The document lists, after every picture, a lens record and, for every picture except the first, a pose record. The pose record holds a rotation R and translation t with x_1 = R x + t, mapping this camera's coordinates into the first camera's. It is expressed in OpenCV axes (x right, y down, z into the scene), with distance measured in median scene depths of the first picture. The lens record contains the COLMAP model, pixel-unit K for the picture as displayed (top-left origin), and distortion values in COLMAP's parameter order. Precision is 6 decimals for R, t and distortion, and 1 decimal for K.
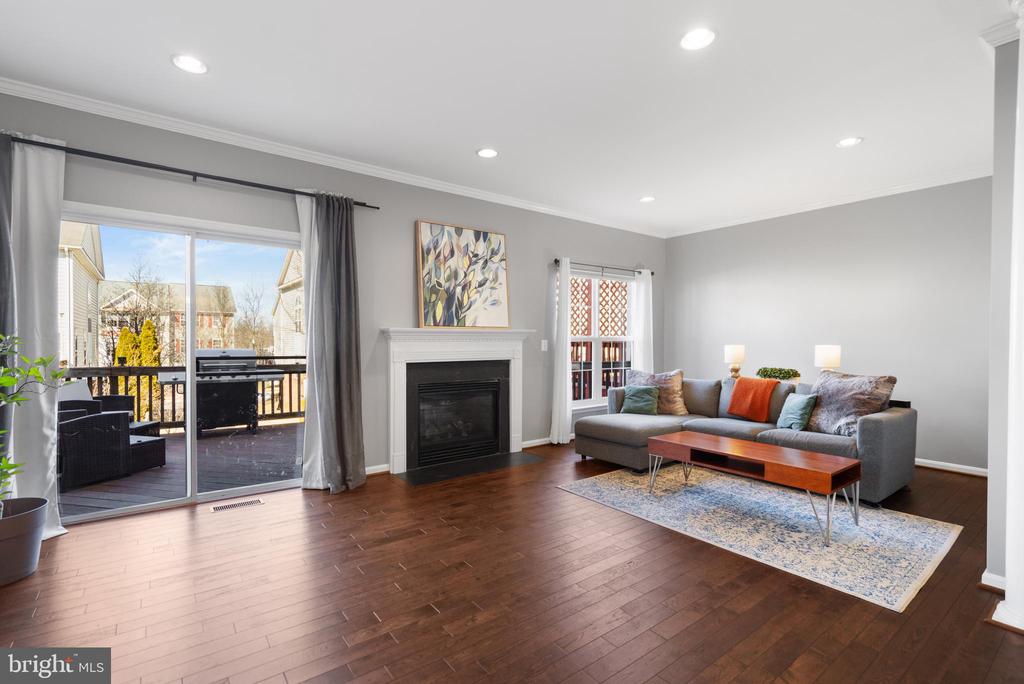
lens RADIAL K [[474.0, 0, 509.1], [0, 474.0, 343.3], [0, 0, 1]] dist [-0.004088, -0.000419]
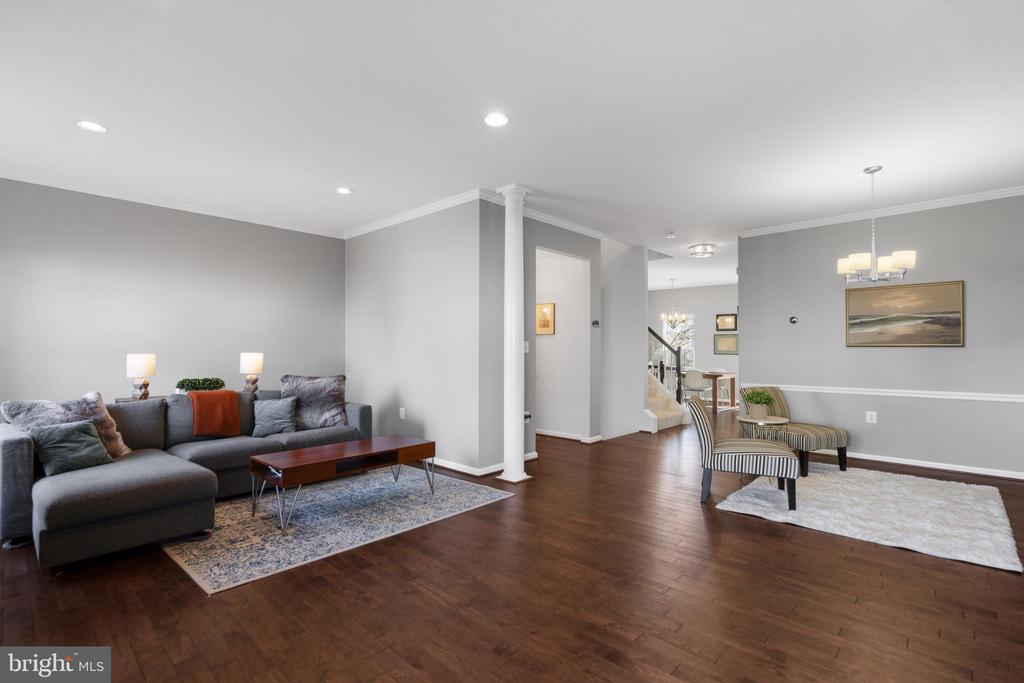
lens RADIAL K [[474.0, 0, 506.3], [0, 474.0, 342.7], [0, 0, 1]] dist [-0.004088, -0.000419]
pose [[-0.156090, 0.009843, 0.987694, -0.476954], [0.008995, 0.999923, -0.008543, -0.004066], [-0.987702, 0.007551, -0.156167, 0.629275]]
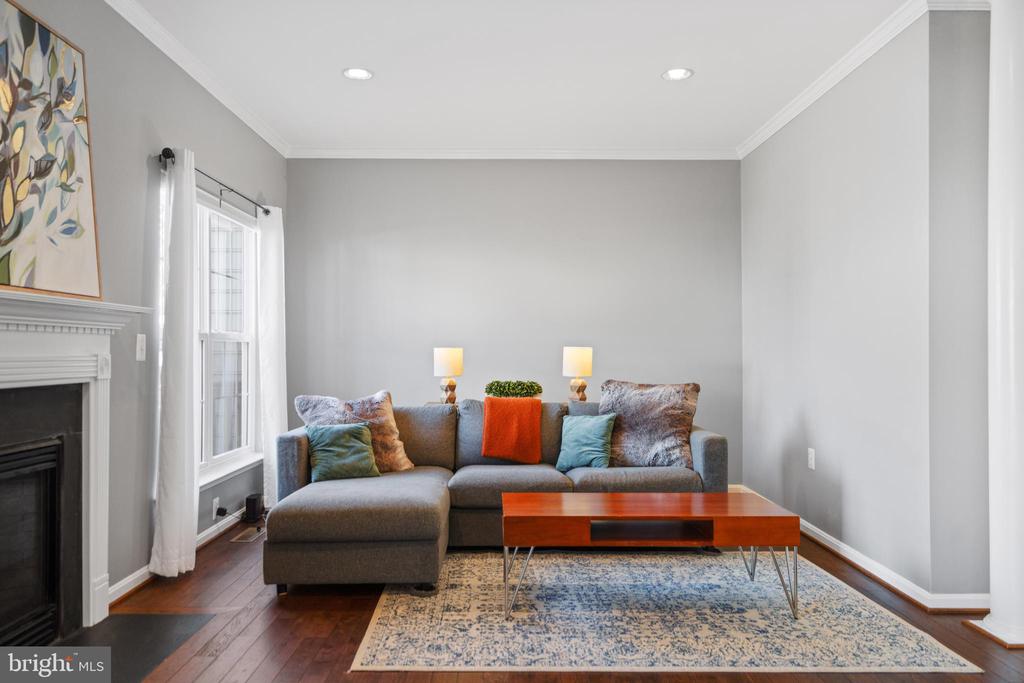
lens RADIAL K [[739.3, 0, 510.0], [0, 739.3, 342.9], [0, 0, 1]] dist [0.008047, 0.004978]
pose [[0.603843, 0.007882, 0.797064, -0.304951], [0.008288, 0.999835, -0.016166, 0.016724], [-0.797060, 0.016367, 0.603678, 0.415213]]
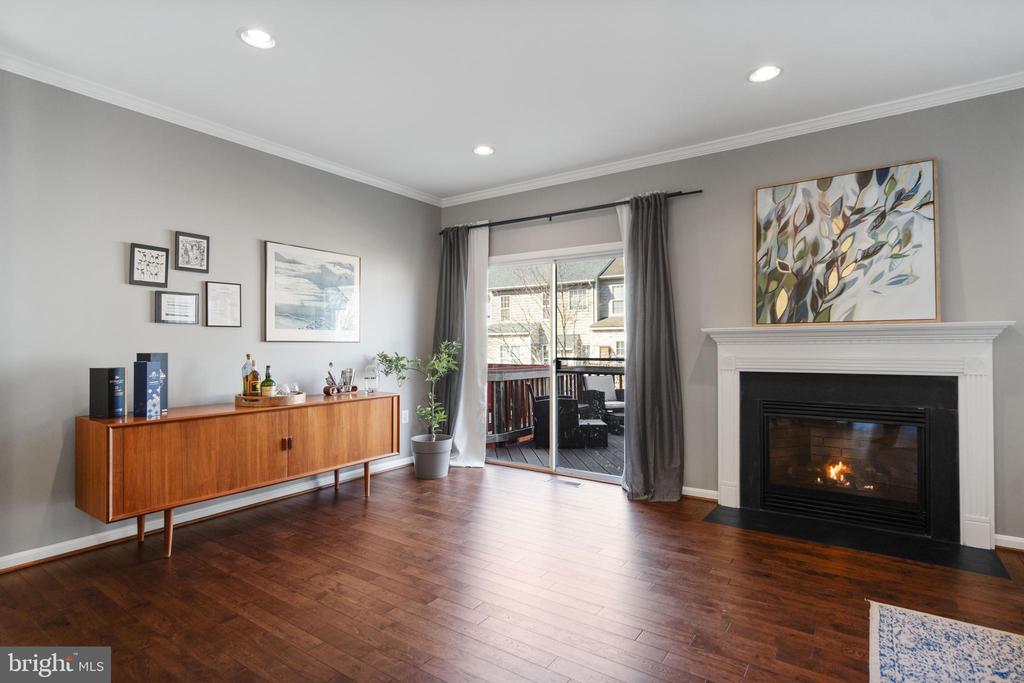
lens RADIAL K [[518.3, 0, 510.3], [0, 518.3, 346.2], [0, 0, 1]] dist [0.003286, 0.001192]
pose [[0.303978, -0.007127, -0.952652, 0.483558], [-0.007142, 0.999927, -0.009760, 0.009544], [0.952652, 0.009771, 0.303905, 0.354367]]
